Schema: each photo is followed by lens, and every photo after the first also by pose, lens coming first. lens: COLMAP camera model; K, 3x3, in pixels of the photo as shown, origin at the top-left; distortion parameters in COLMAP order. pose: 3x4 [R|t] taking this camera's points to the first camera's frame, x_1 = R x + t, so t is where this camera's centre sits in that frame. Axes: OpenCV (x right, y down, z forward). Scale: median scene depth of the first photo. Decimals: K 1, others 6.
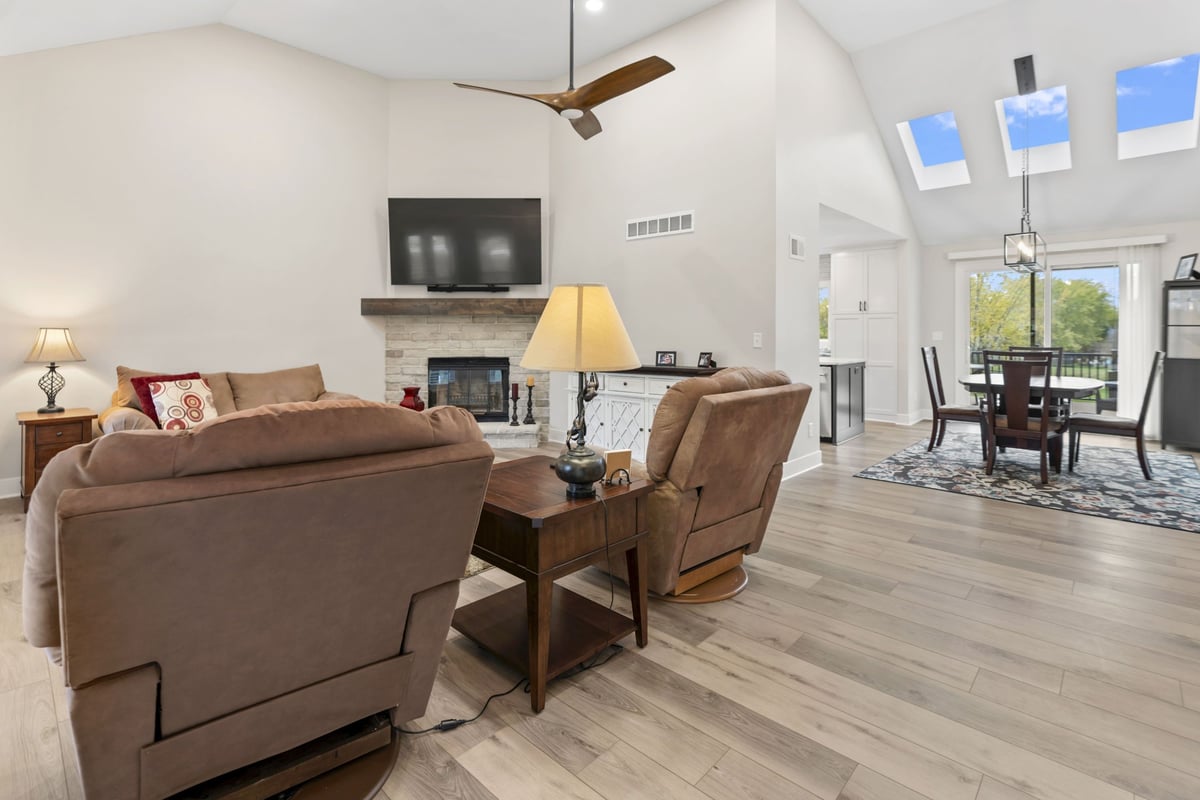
lens RADIAL K [[547.7, 0, 613.9], [0, 547.7, 328.7], [0, 0, 1]] dist [-0.014487, 0.005126]
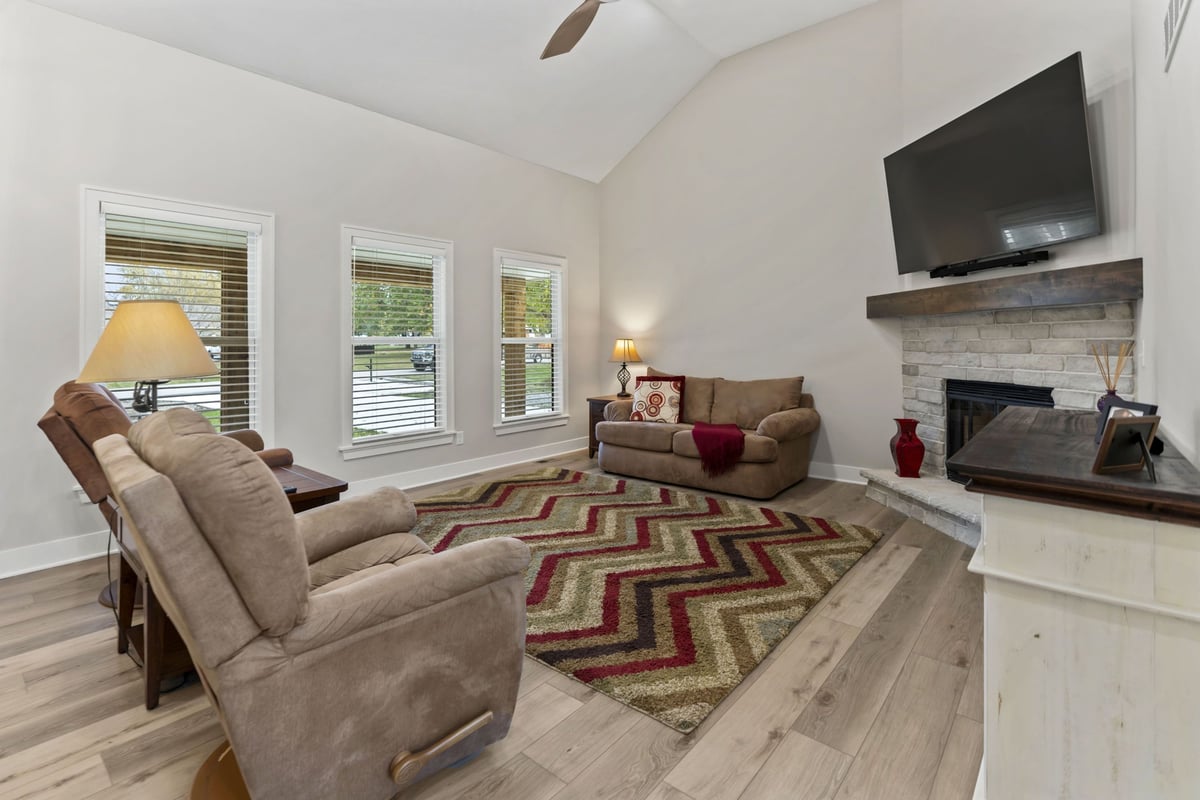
lens RADIAL K [[547.7, 0, 552.3], [0, 547.7, 348.5], [0, 0, 1]] dist [-0.014487, 0.005126]
pose [[0.034489, 0.013988, -0.999307, 0.304302], [0.015101, 0.999781, 0.014516, 0.000536], [0.999291, -0.015591, 0.034270, 0.527023]]
